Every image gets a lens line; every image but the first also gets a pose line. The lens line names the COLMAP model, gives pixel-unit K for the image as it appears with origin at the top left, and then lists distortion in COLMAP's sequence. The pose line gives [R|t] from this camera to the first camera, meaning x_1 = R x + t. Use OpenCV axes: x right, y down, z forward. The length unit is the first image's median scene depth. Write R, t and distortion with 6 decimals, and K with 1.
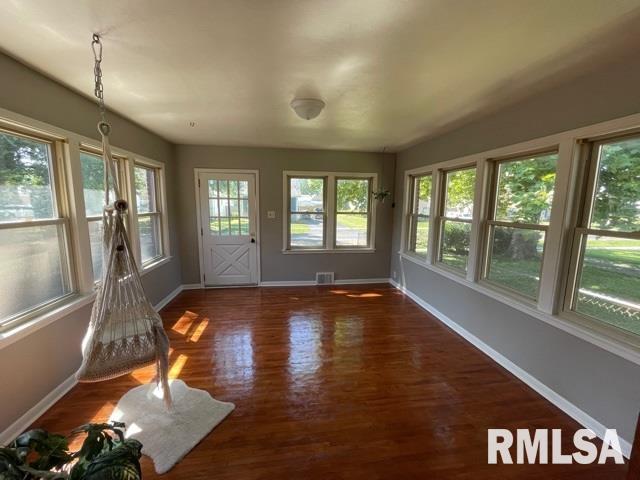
lens RADIAL K [[258.3, 0, 319.3], [0, 258.3, 241.0], [0, 0, 1]] dist [0.000570, -0.000861]
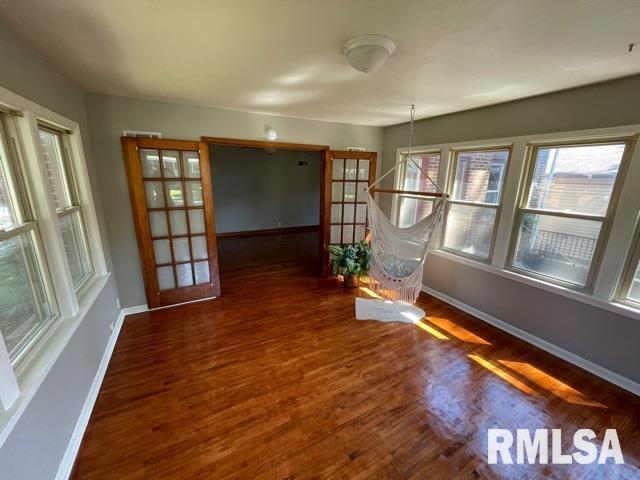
lens RADIAL K [[258.3, 0, 319.9], [0, 258.3, 239.7], [0, 0, 1]] dist [0.000570, -0.000861]
pose [[-0.940410, 0.064493, -0.333872, 0.210219], [-0.069805, 0.924325, 0.375168, -0.214631], [0.332802, 0.376118, -0.864742, 1.145276]]
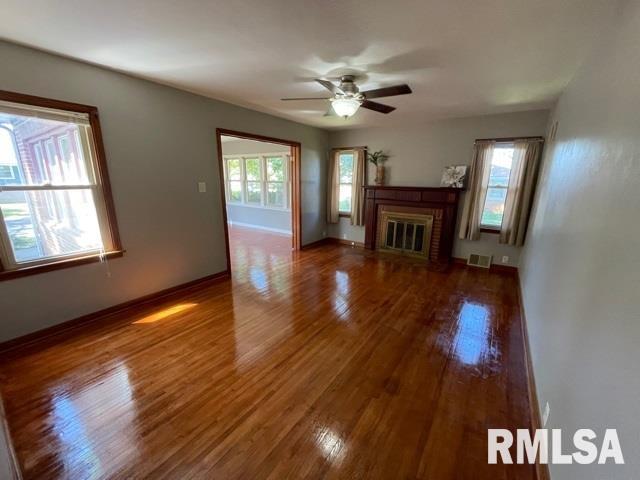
lens RADIAL K [[258.3, 0, 318.7], [0, 258.3, 236.7], [0, 0, 1]] dist [0.000570, -0.000861]
pose [[0.691918, -0.170818, 0.701478, -0.833605], [0.107957, 0.985163, 0.133413, 0.174070], [-0.713859, -0.016581, 0.700093, -1.118981]]
